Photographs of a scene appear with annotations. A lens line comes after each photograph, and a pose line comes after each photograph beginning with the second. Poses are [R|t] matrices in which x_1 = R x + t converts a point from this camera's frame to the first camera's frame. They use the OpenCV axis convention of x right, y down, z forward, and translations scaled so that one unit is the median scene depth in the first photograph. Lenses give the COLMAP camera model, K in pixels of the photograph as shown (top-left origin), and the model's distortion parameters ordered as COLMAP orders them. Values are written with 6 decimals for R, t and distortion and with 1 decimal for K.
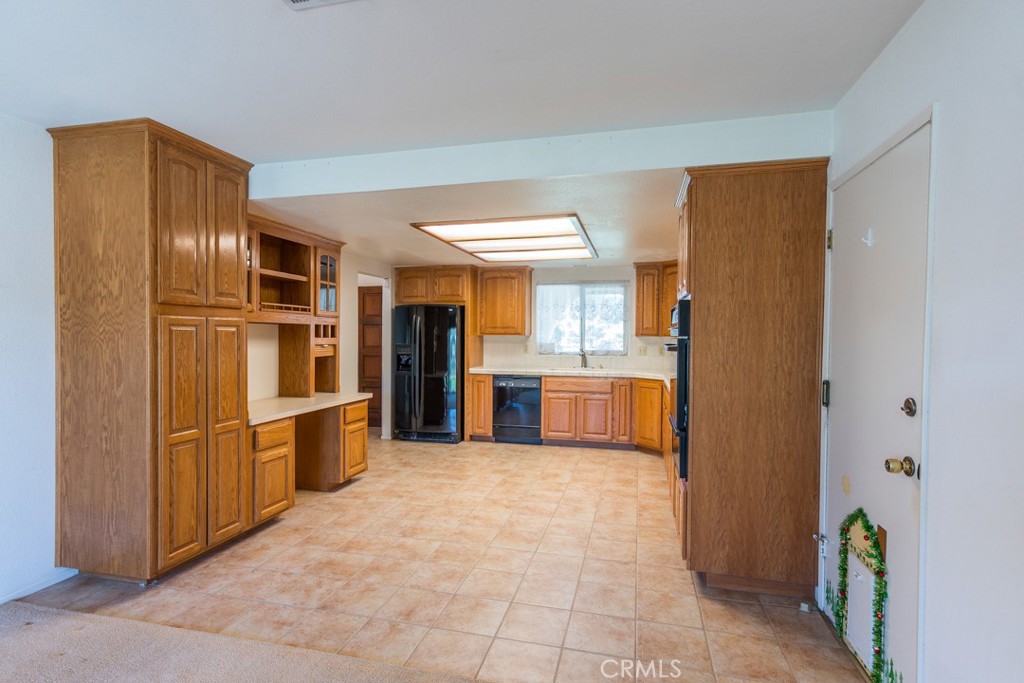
lens RADIAL K [[505.9, 0, 512.0], [0, 505.9, 341.5], [0, 0, 1]] dist [0.000823, 0.000568]
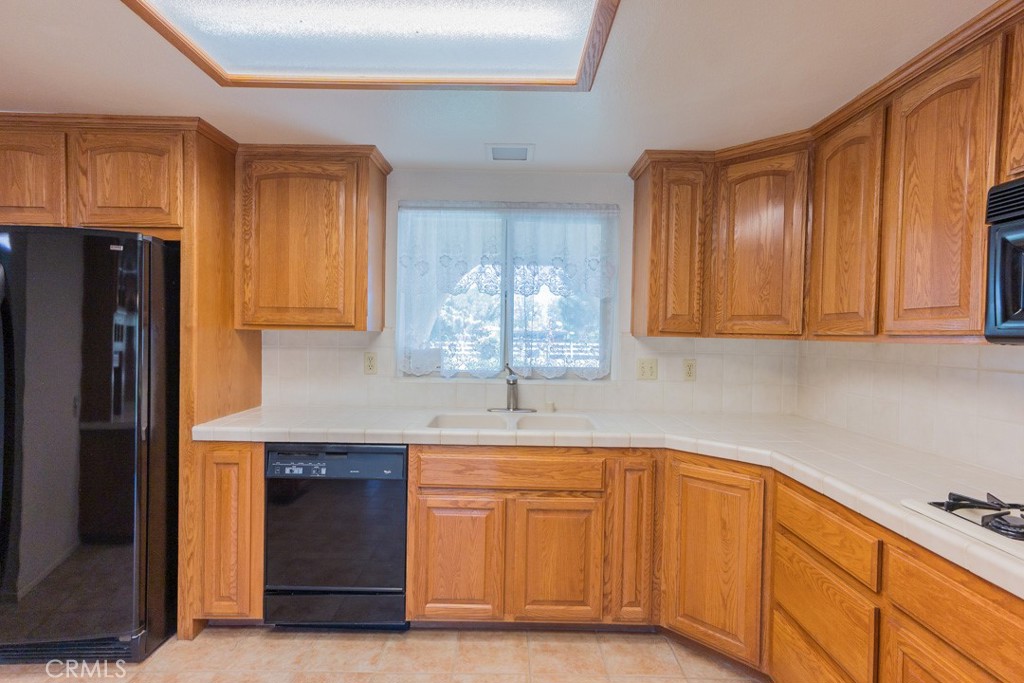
lens RADIAL K [[505.9, 0, 512.0], [0, 505.9, 341.5], [0, 0, 1]] dist [0.000823, 0.000568]
pose [[0.968462, 0.006191, 0.249086, 0.049106], [-0.008487, 0.999931, 0.008143, -0.010585], [-0.249018, -0.010000, 0.968447, 0.783690]]
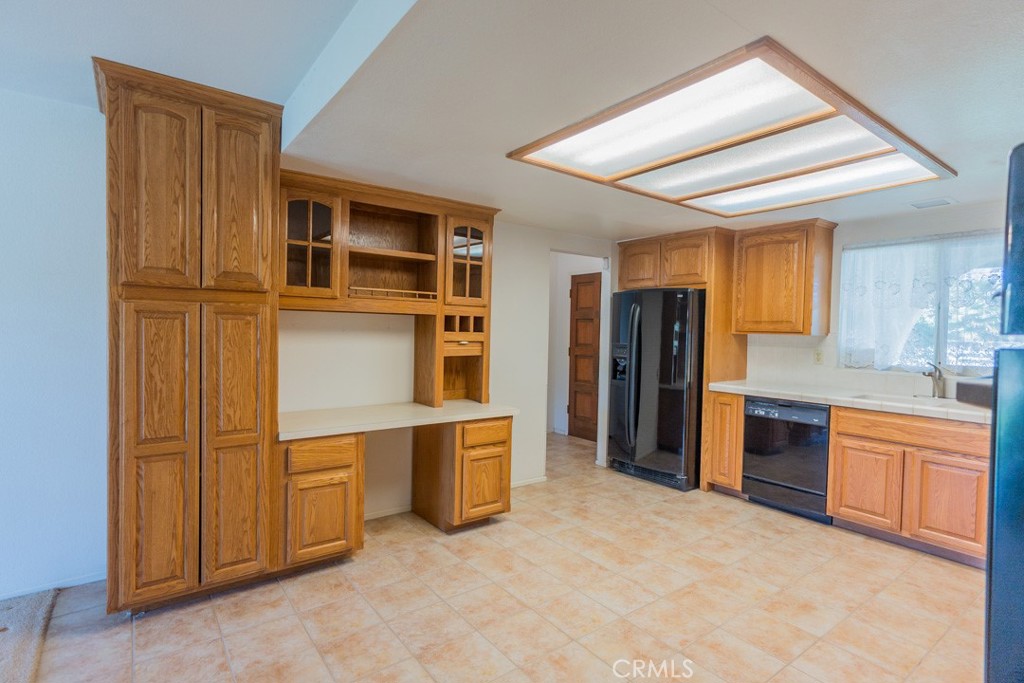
lens RADIAL K [[507.4, 0, 512.0], [0, 507.4, 341.5], [0, 0, 1]] dist [0.004584, 0.001925]
pose [[0.777964, 0.026010, -0.627771, 0.168404], [-0.023716, 0.999646, 0.012028, -0.004257], [0.627861, 0.005531, 0.778305, 0.398914]]
